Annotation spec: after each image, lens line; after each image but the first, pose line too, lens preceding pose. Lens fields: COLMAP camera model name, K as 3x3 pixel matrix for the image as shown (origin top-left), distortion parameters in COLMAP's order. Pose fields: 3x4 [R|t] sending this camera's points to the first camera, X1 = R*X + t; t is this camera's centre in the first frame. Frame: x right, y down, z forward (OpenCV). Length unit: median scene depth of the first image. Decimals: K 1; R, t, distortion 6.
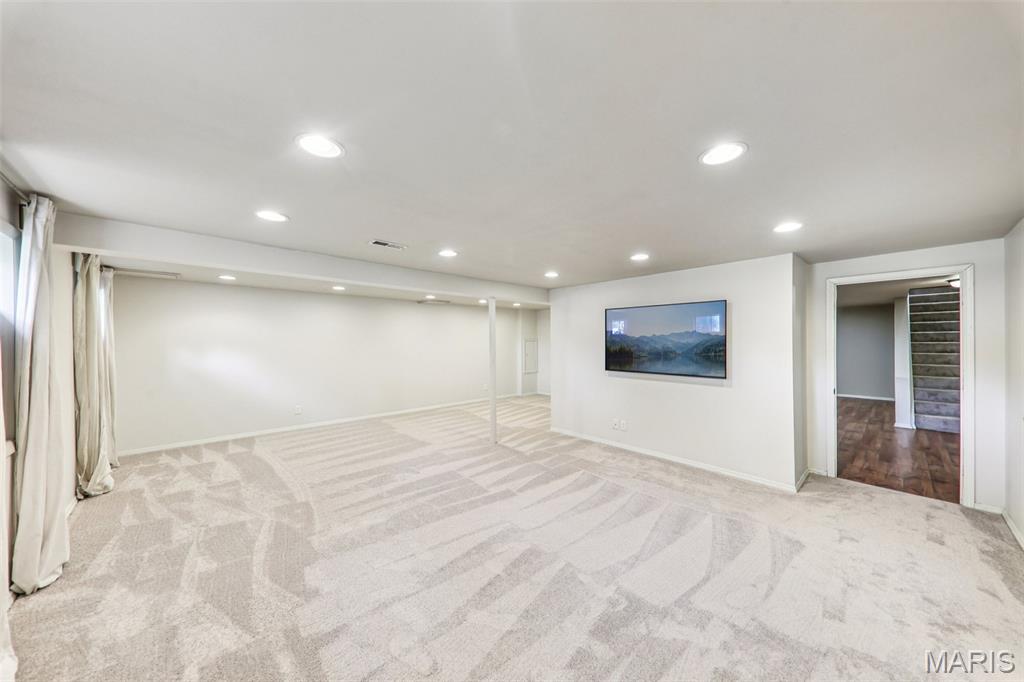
lens RADIAL K [[353.3, 0, 509.2], [0, 353.3, 340.5], [0, 0, 1]] dist [0.022232, -0.003298]
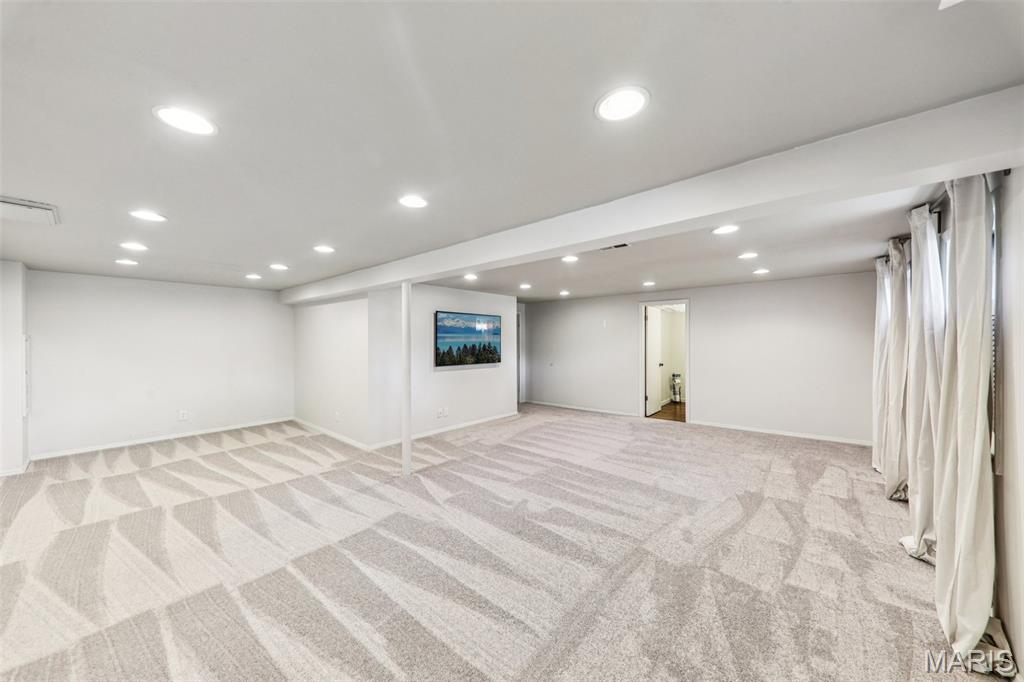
lens RADIAL K [[353.3, 0, 514.8], [0, 353.3, 339.4], [0, 0, 1]] dist [0.022232, -0.003298]
pose [[-0.123464, -0.003190, 0.992344, -0.931220], [-0.003292, 0.999991, 0.002805, -0.006316], [-0.992344, -0.002920, -0.123473, 0.970887]]
